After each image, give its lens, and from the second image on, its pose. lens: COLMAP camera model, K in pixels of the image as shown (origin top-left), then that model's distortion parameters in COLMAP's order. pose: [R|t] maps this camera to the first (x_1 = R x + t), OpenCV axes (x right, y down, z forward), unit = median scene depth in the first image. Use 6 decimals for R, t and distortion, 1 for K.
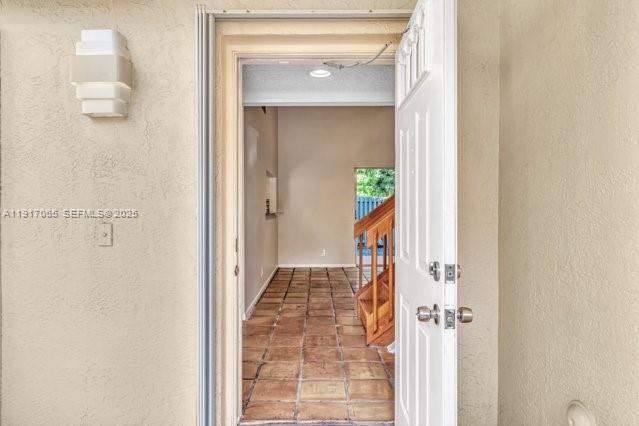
lens RADIAL K [[410.6, 0, 319.5], [0, 410.6, 213.0], [0, 0, 1]] dist [-0.000790, 0.000070]
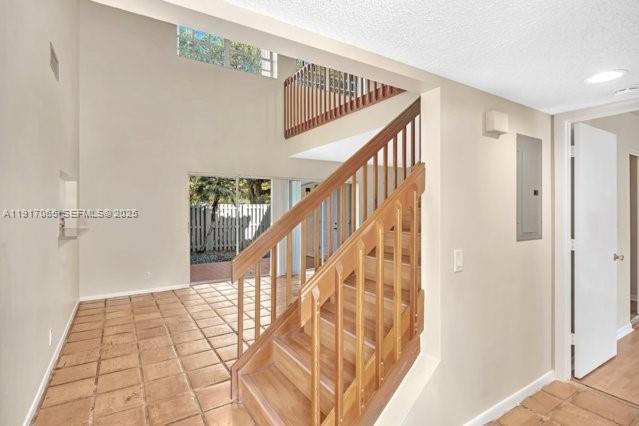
lens RADIAL K [[319.3, 0, 319.5], [0, 319.3, 213.0], [0, 0, 1]] dist [-0.003100, -0.000518]
pose [[0.850464, -0.003039, 0.526025, -0.040584], [0.003300, 0.999994, 0.000443, -0.031937], [-0.526023, 0.001359, 0.850469, 0.327403]]
